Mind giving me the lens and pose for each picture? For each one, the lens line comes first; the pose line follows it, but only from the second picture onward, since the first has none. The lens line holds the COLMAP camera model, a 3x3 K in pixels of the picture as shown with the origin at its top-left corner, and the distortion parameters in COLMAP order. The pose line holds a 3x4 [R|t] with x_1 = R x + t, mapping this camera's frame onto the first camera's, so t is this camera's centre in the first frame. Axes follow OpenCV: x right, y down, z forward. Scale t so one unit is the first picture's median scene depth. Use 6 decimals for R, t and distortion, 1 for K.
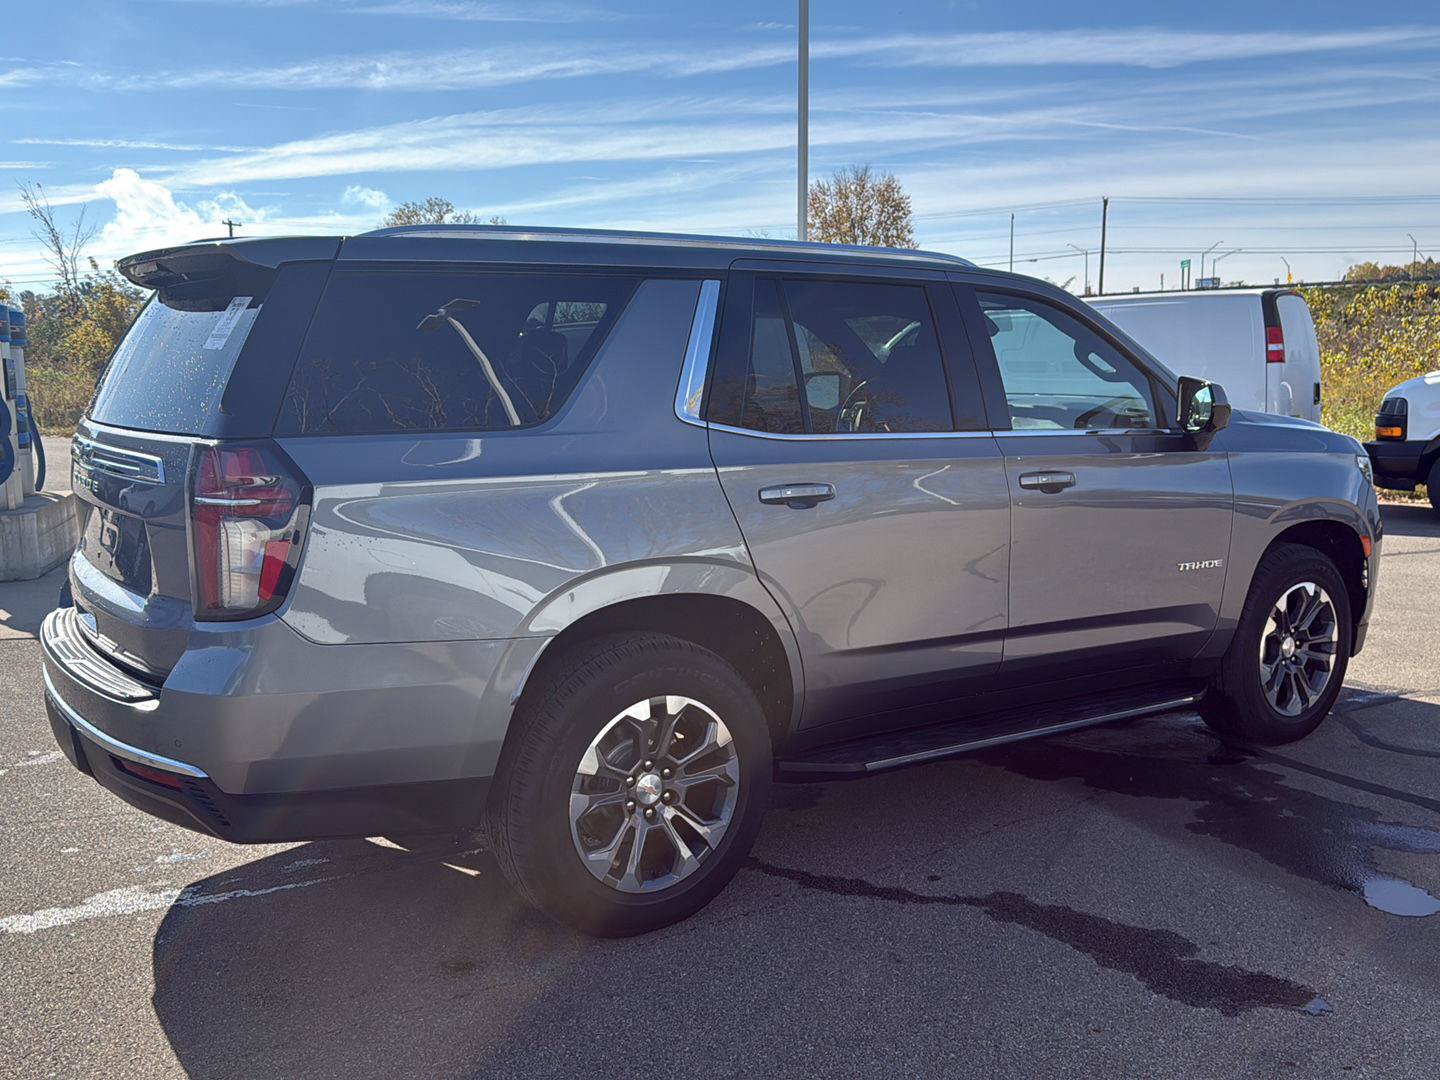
lens RADIAL K [[1205.6, 0, 700.2], [0, 1205.6, 537.6], [0, 0, 1]] dist [0.092717, -0.136730]
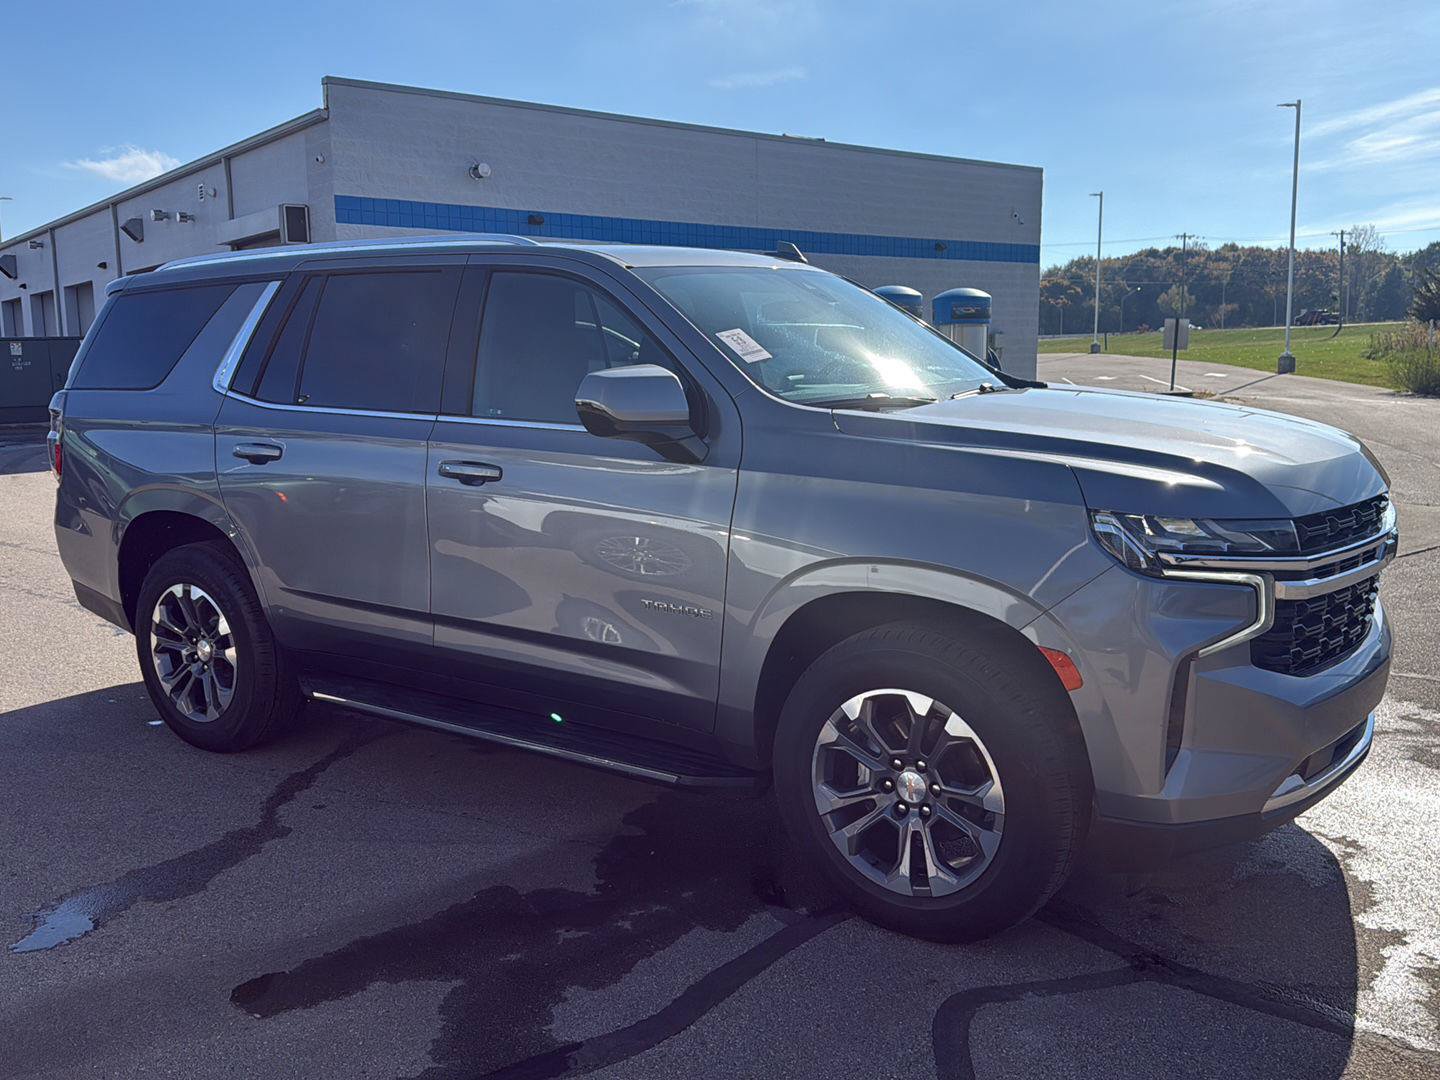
lens RADIAL K [[1205.6, 0, 700.2], [0, 1205.6, 537.6], [0, 0, 1]] dist [0.092717, -0.136730]
pose [[0.401883, 0.141305, -0.904723, 1.241830], [-0.114088, 0.988050, 0.103641, -0.115857], [0.908556, 0.061566, 0.413201, 0.790405]]
